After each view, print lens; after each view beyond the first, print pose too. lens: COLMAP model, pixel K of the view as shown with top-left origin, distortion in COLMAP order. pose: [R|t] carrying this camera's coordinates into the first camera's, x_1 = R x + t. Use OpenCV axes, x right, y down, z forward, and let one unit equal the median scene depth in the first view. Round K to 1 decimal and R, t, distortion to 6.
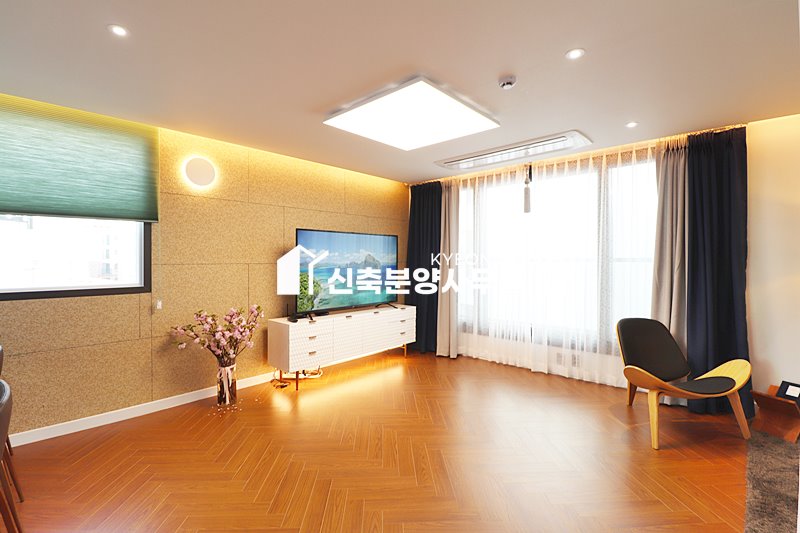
lens RADIAL K [[371.7, 0, 400.3], [0, 371.7, 259.9], [0, 0, 1]] dist [-0.005584, -0.008152]
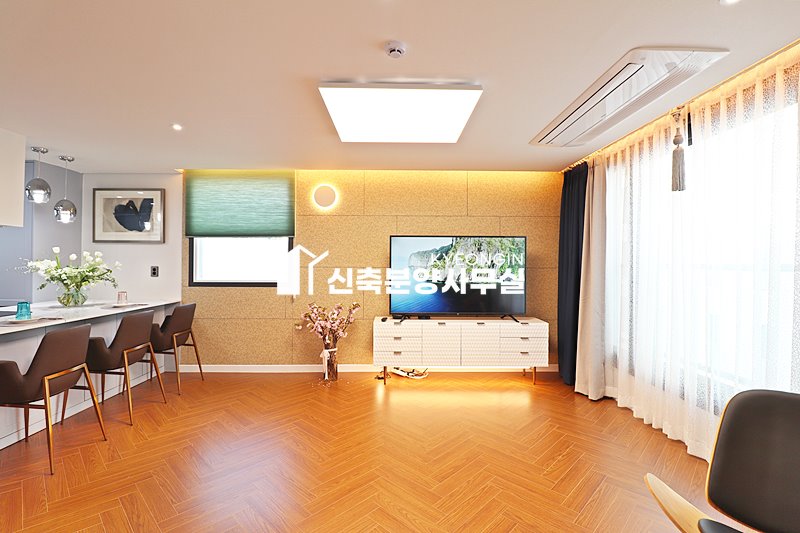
lens RADIAL K [[371.7, 0, 397.8], [0, 371.7, 258.3], [0, 0, 1]] dist [-0.005584, -0.008152]
pose [[0.685691, -0.005391, -0.727873, 0.652251], [-0.005112, 0.999912, -0.012222, -0.006072], [0.727875, 0.012101, 0.685603, 0.332884]]
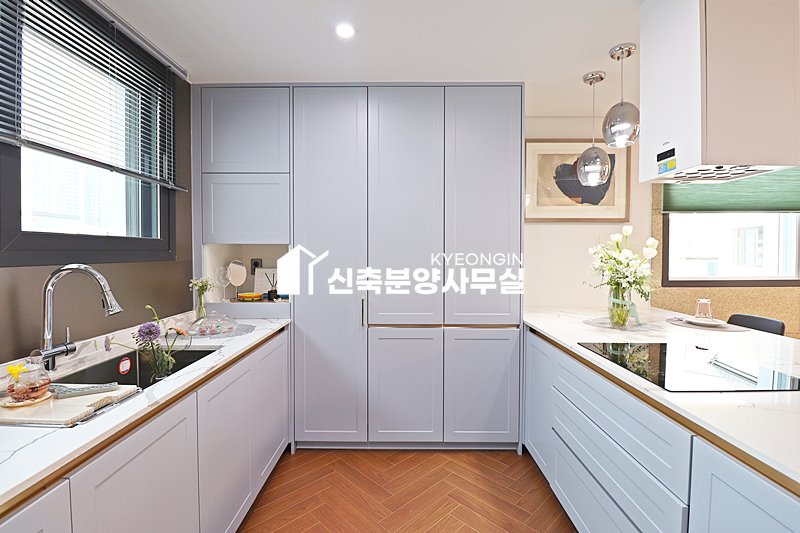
lens RADIAL K [[371.7, 0, 398.5], [0, 371.7, 263.7], [0, 0, 1]] dist [-0.005584, -0.008152]
pose [[0.673769, 0.017150, -0.738743, -0.720386], [0.002314, 0.999677, 0.025317, 0.003518], [0.738939, -0.018767, 0.673511, -0.434247]]
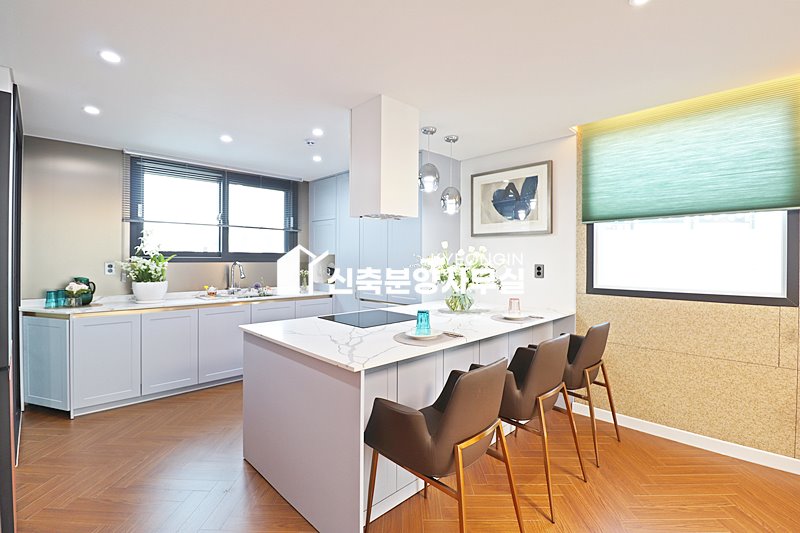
lens RADIAL K [[371.7, 0, 400.2], [0, 371.7, 261.0], [0, 0, 1]] dist [-0.005584, -0.008152]
pose [[-0.051279, 0.005100, -0.998671, 0.074290], [-0.004476, 0.999976, 0.005337, -0.002134], [0.998674, 0.004744, -0.051255, 0.274147]]
